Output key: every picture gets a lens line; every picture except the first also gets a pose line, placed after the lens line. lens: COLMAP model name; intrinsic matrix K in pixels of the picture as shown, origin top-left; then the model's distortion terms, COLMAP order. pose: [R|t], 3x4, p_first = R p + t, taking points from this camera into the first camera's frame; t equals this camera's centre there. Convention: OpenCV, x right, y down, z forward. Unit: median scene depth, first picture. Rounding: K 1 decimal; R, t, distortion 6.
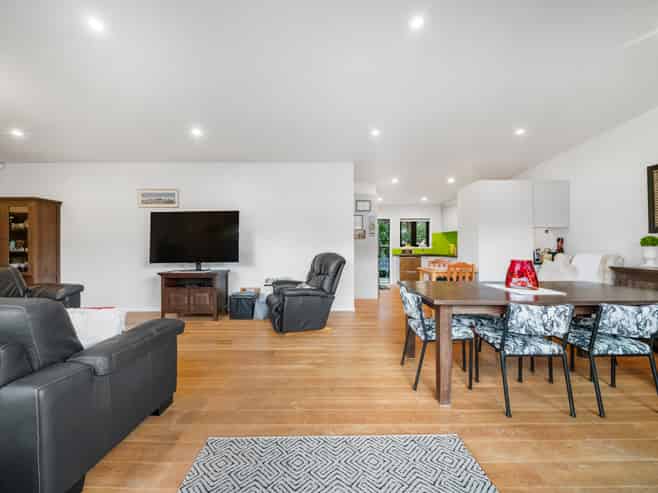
lens RADIAL K [[255.7, 0, 329.0], [0, 255.7, 246.5], [0, 0, 1]] dist [-0.008345, -0.000378]
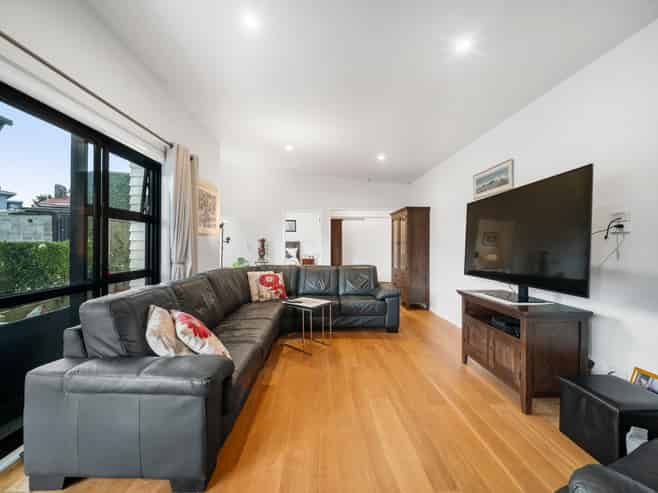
lens RADIAL K [[270.2, 0, 329.0], [0, 270.2, 246.5], [0, 0, 1]] dist [-0.009045, -0.000132]
pose [[0.022040, 0.002275, -0.999755, 0.043425], [-0.006957, 0.999974, 0.002122, -0.014259], [0.999733, 0.006908, 0.022055, 0.589187]]
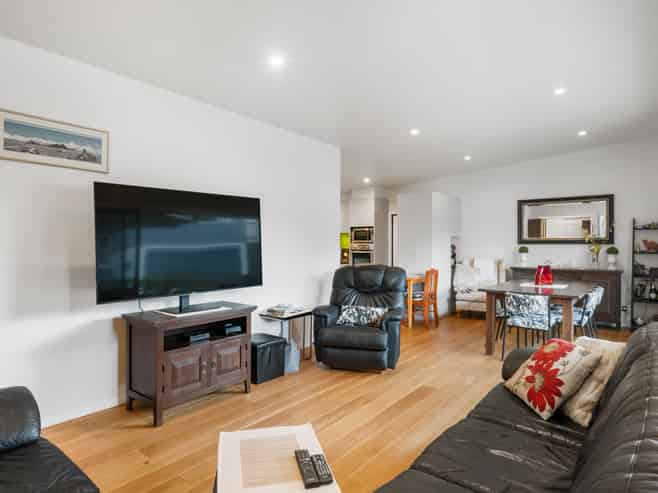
lens RADIAL K [[385.9, 0, 329.0], [0, 385.9, 246.5], [0, 0, 1]] dist [0.001043, 0.000053]
pose [[0.634346, -0.001046, 0.773049, -0.925088], [-0.000969, 0.999997, 0.002148, -0.031073], [-0.773049, -0.002111, 0.634343, 0.304073]]
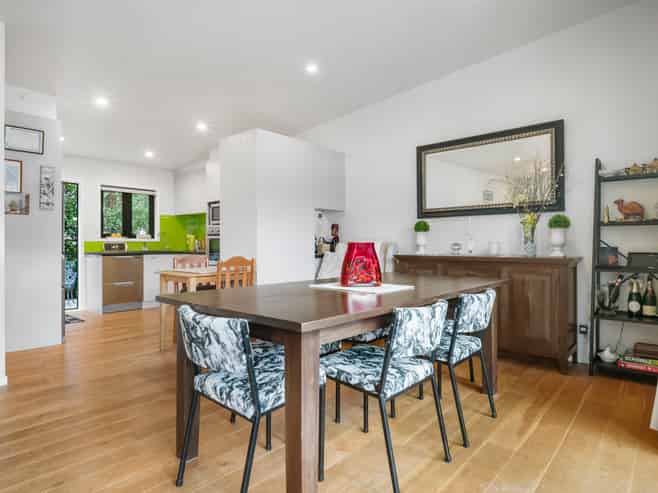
lens RADIAL K [[388.7, 0, 317.2], [0, 388.7, 243.8], [0, 0, 1]] dist [0.014577, -0.000414]
pose [[0.675315, -0.001594, 0.737528, -0.030031], [0.004157, 0.999990, -0.001645, 0.031559], [-0.737518, 0.004176, 0.675315, 0.224910]]
